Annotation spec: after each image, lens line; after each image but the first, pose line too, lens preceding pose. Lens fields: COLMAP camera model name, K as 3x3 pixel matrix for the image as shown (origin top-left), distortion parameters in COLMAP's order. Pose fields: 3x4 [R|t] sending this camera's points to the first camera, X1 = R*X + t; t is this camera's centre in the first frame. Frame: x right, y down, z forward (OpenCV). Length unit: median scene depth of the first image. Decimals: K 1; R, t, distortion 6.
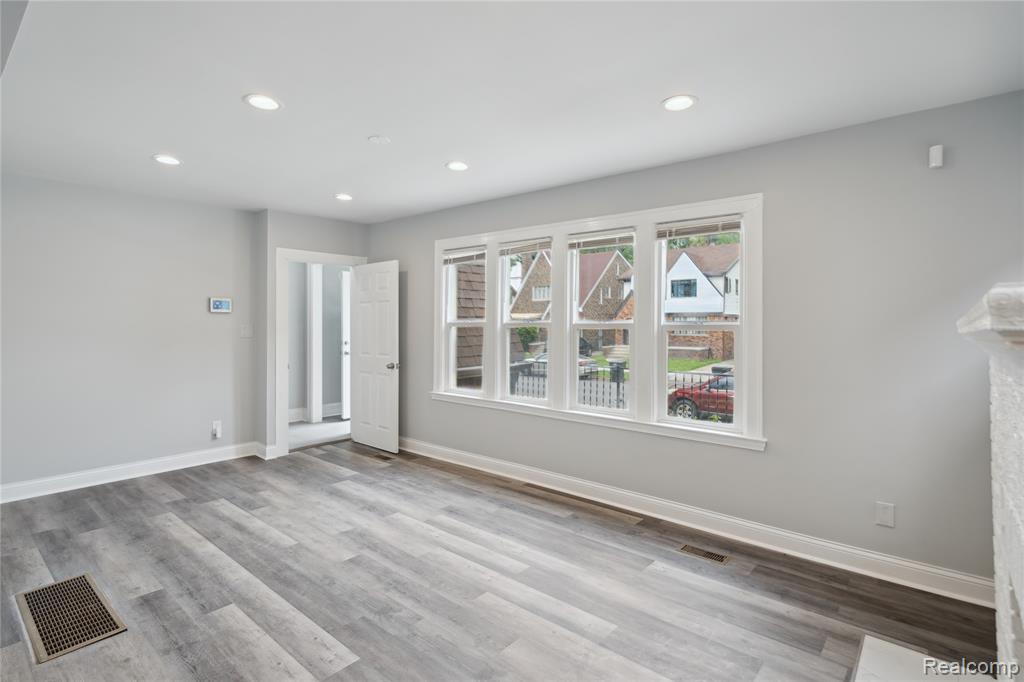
lens RADIAL K [[515.2, 0, 509.4], [0, 515.2, 322.3], [0, 0, 1]] dist [0.000900, 0.001546]
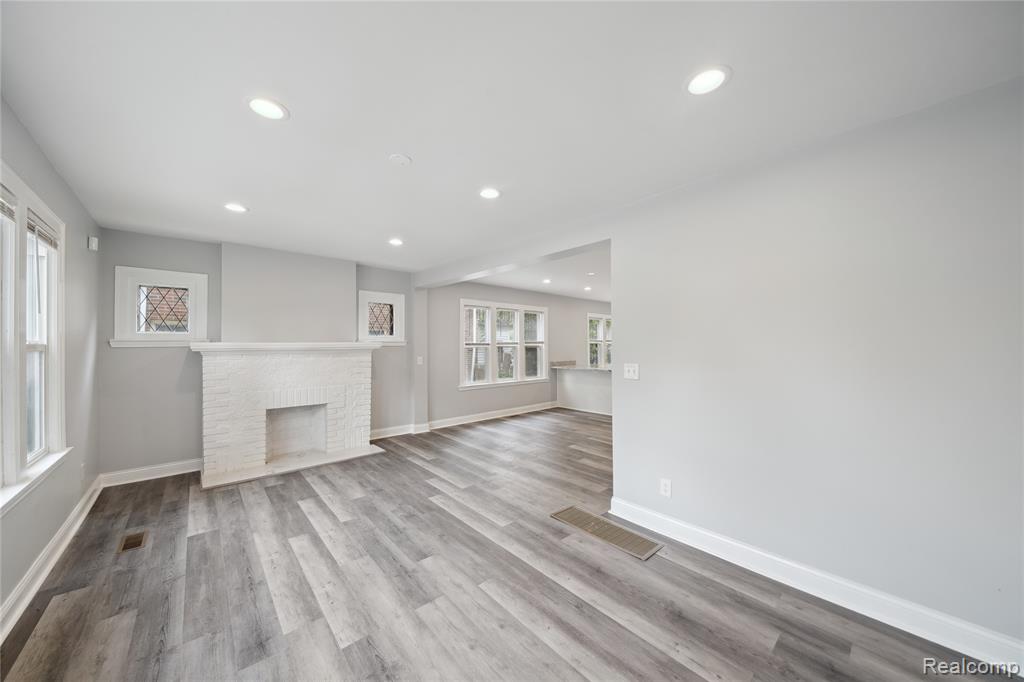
lens RADIAL K [[364.7, 0, 511.7], [0, 364.7, 342.9], [0, 0, 1]] dist [-0.006664, 0.000399]
pose [[-0.991973, -0.002455, 0.126429, -0.606902], [-0.004223, 0.999897, -0.013718, 0.008387], [-0.126382, -0.014142, -0.991881, 1.811363]]
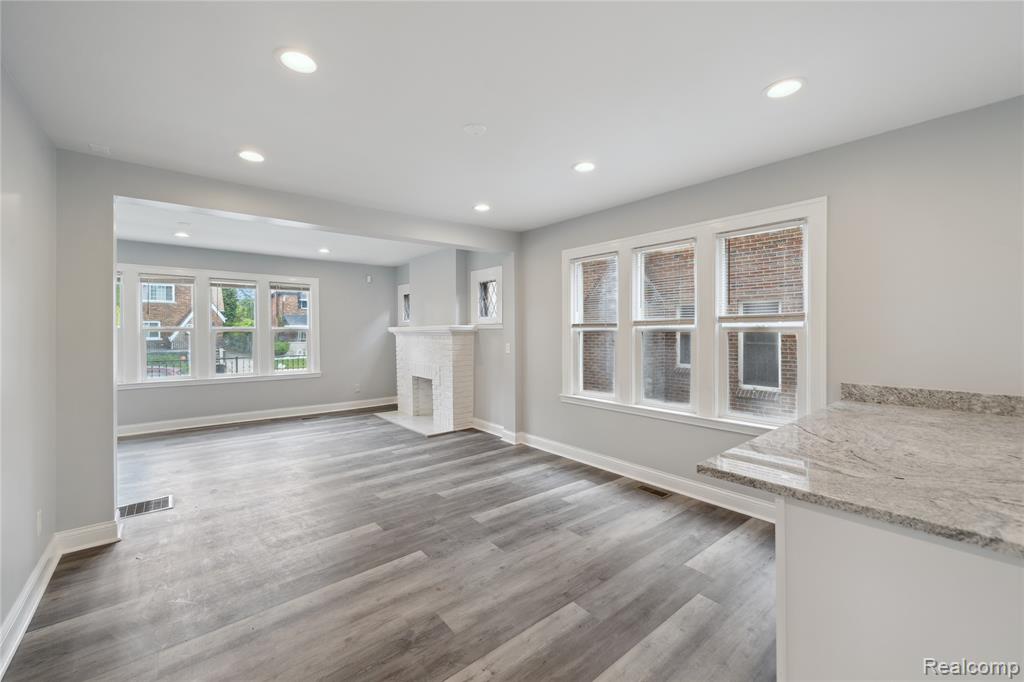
lens RADIAL K [[419.1, 0, 512.4], [0, 419.1, 332.1], [0, 0, 1]] dist [-0.003552, -0.000003]
pose [[0.168820, -0.016379, 0.985511, -1.564035], [-0.000907, 0.999859, 0.016773, -0.016079], [-0.985647, -0.003725, 0.168781, -0.360210]]
